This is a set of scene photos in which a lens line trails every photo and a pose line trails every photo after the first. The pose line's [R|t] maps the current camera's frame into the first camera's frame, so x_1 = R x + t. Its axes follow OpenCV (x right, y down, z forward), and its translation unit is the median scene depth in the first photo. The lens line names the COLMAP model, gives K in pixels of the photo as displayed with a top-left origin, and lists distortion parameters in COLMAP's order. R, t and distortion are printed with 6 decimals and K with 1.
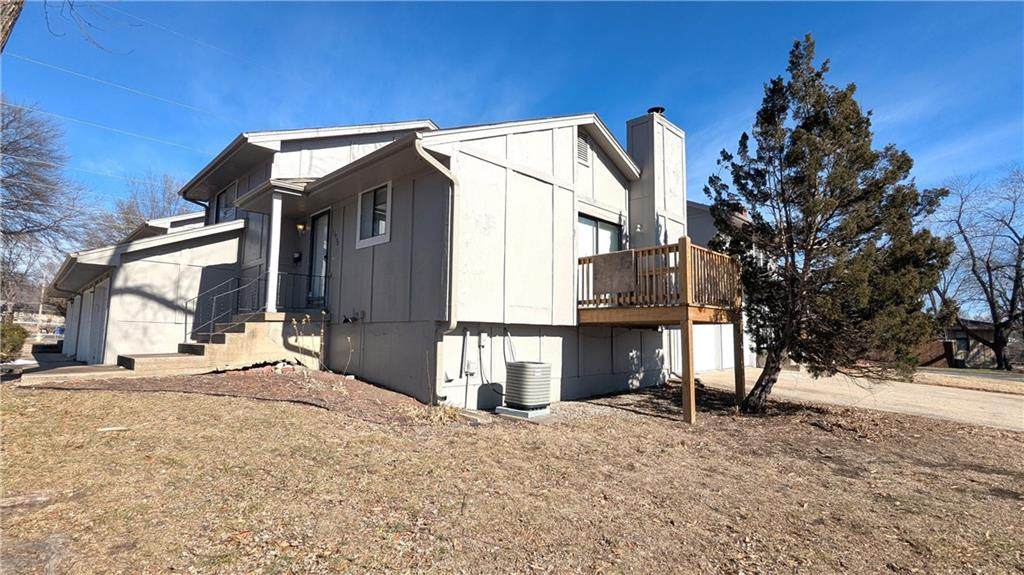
lens RADIAL K [[480.8, 0, 512.0], [0, 480.8, 287.5], [0, 0, 1]] dist [-0.001020, 0.001401]
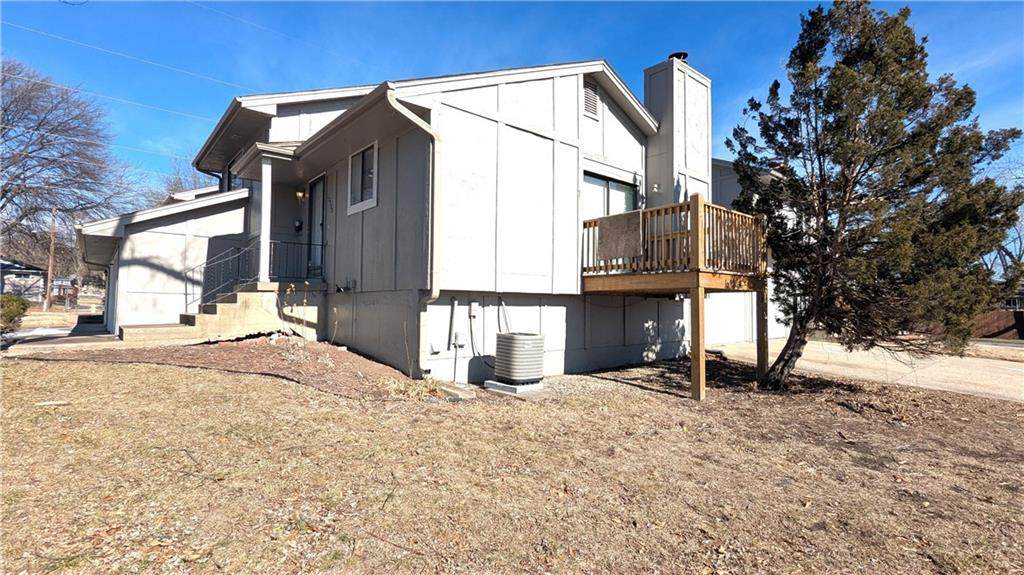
lens RADIAL K [[480.8, 0, 512.0], [0, 480.8, 287.5], [0, 0, 1]] dist [-0.001020, 0.001401]
pose [[0.996807, -0.005583, -0.079652, 0.080787], [0.010433, 0.998108, 0.060599, 0.009080], [0.079163, -0.061237, 0.994979, 0.071909]]
